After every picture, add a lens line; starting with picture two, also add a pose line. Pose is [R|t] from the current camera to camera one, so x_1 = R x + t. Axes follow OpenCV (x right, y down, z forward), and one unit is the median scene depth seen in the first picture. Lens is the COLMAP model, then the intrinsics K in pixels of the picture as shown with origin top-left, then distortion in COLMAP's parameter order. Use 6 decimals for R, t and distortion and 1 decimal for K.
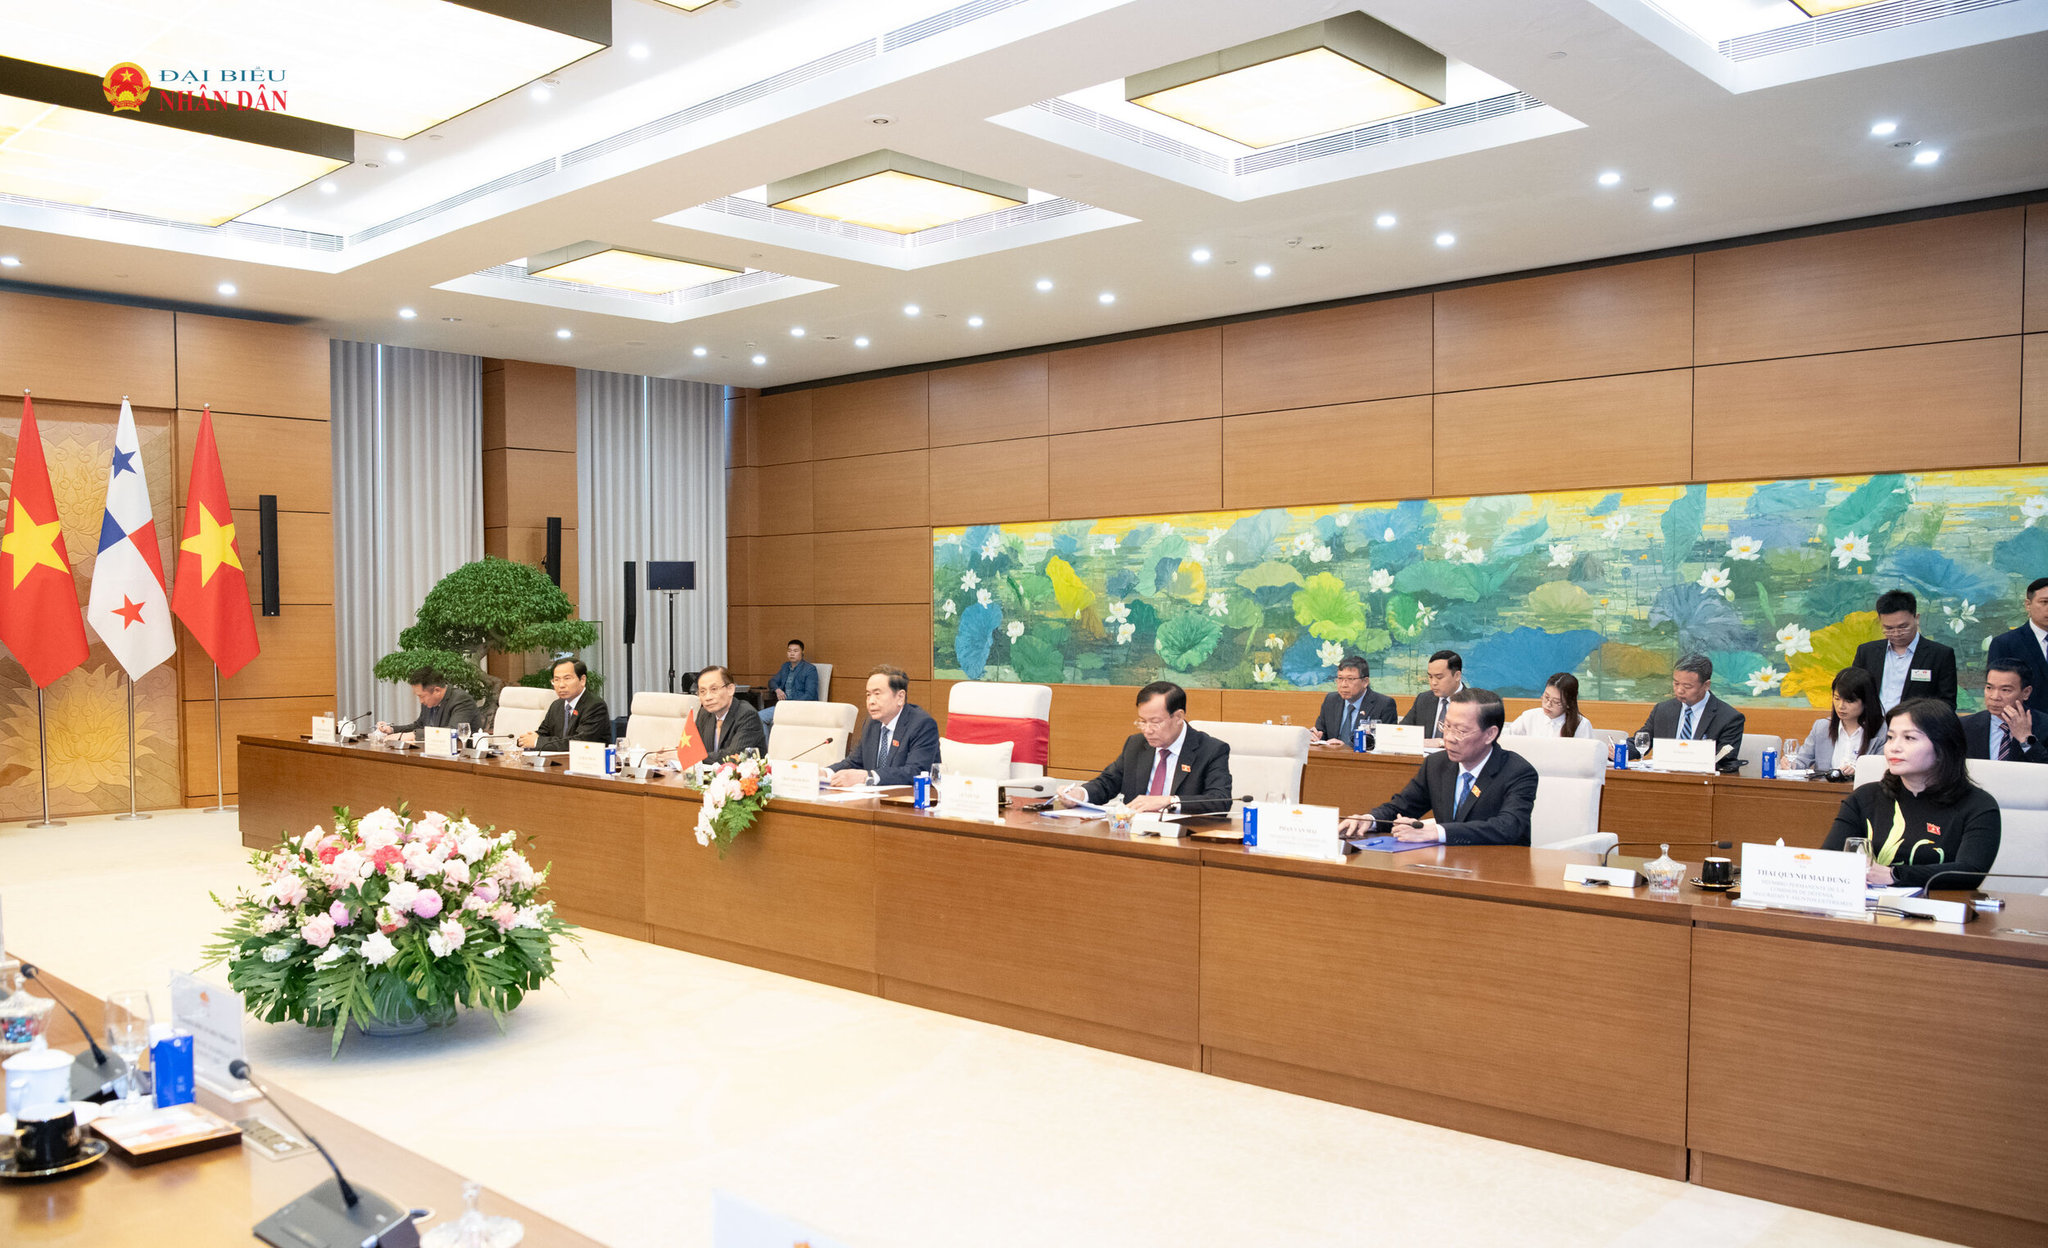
lens RADIAL K [[1727.9, 0, 1023.9], [0, 1727.9, 630.4], [0, 0, 1]] dist [0.065898, -0.009201]
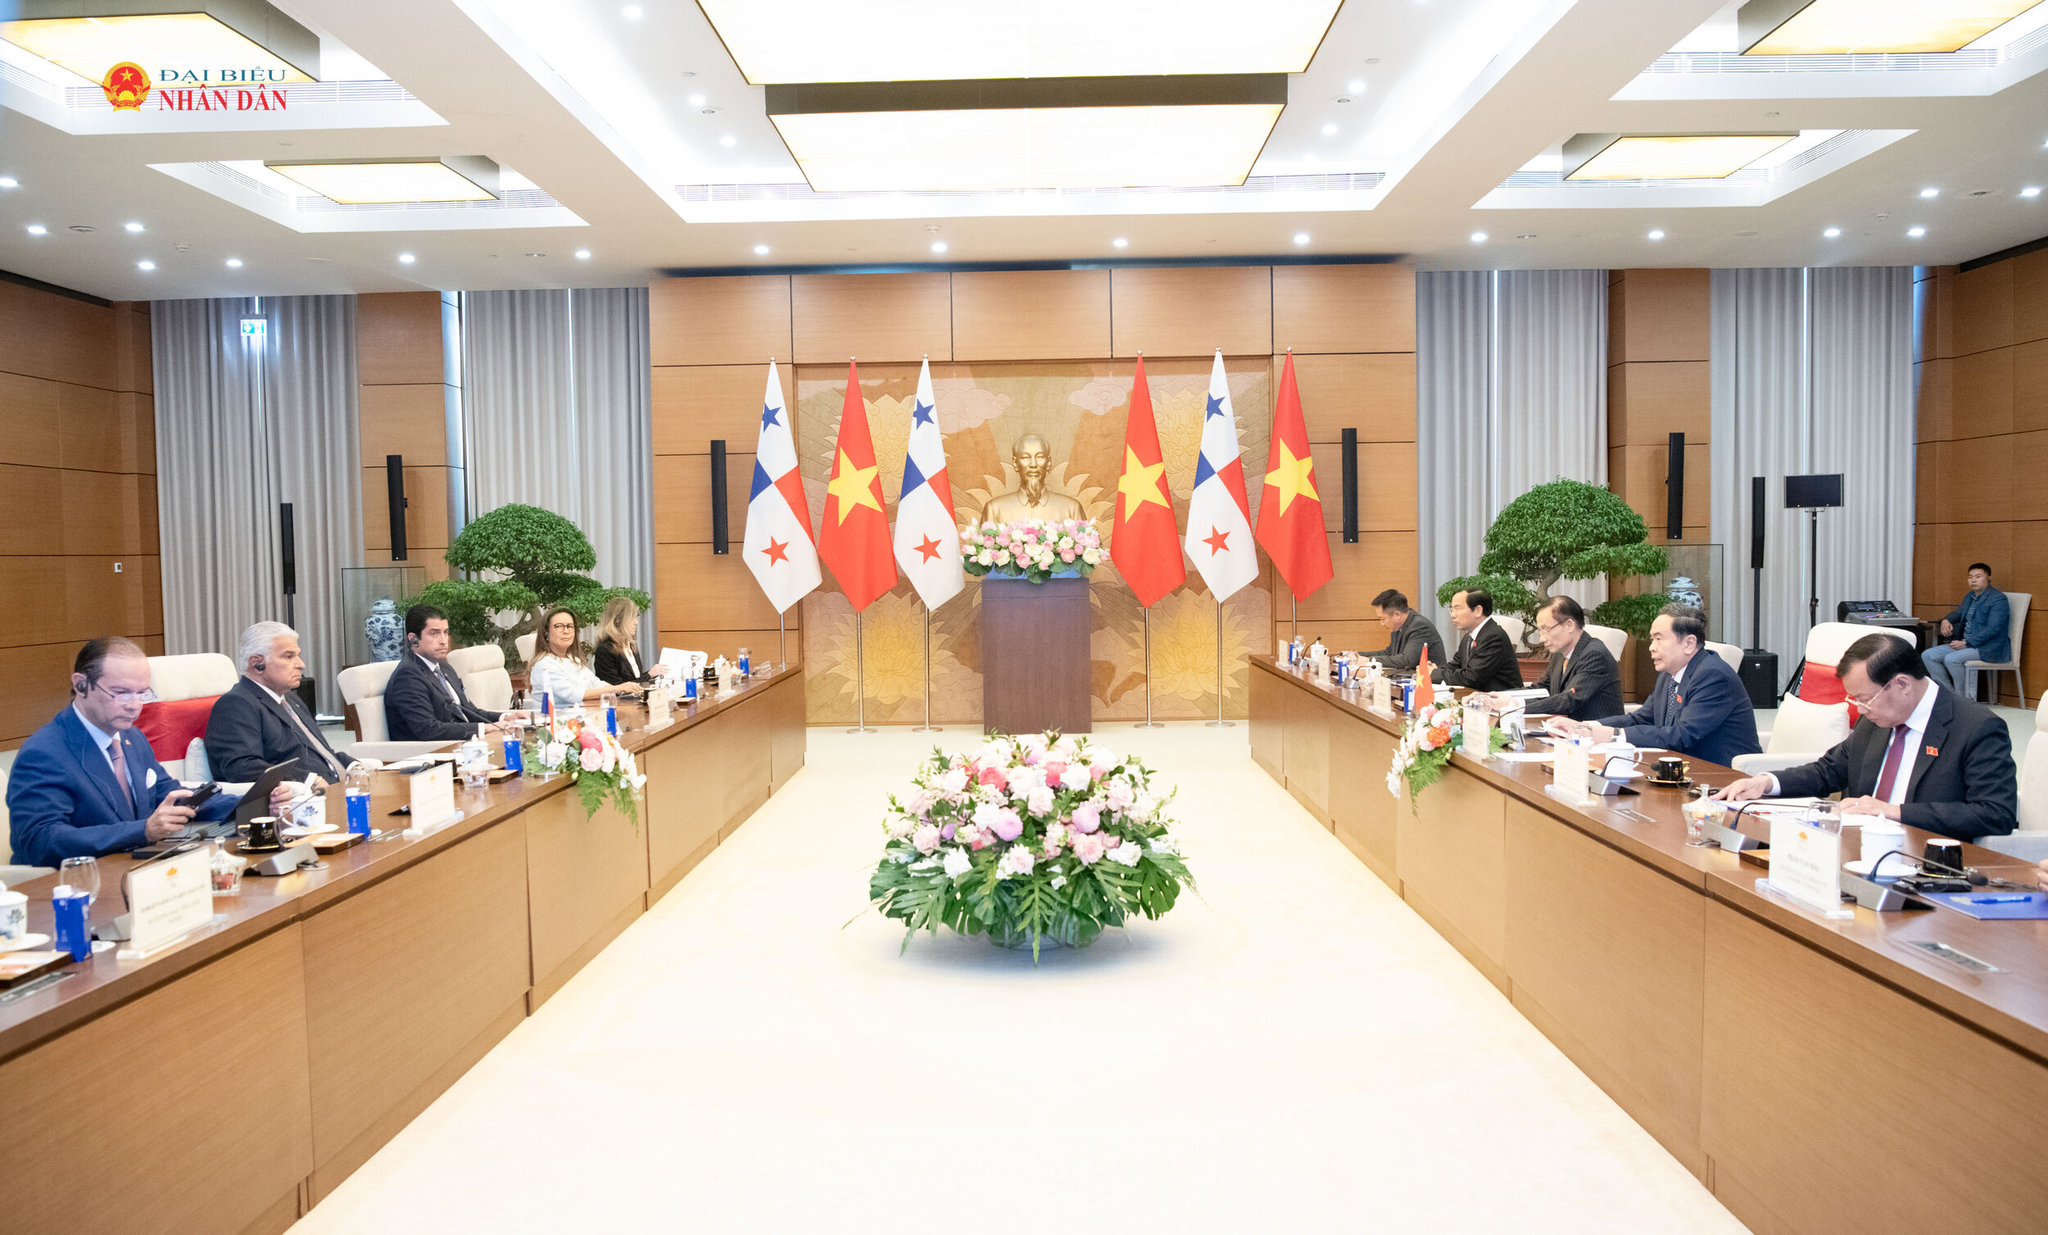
lens RADIAL K [[1727.7, 0, 1027.3], [0, 1727.7, 612.9], [0, 0, 1]] dist [-0.011937, 0.019809]
pose [[0.718458, 0.018352, -0.695328, 0.163303], [0.006660, 0.999425, 0.033260, -0.002030], [0.695538, -0.028526, 0.717923, 0.118065]]
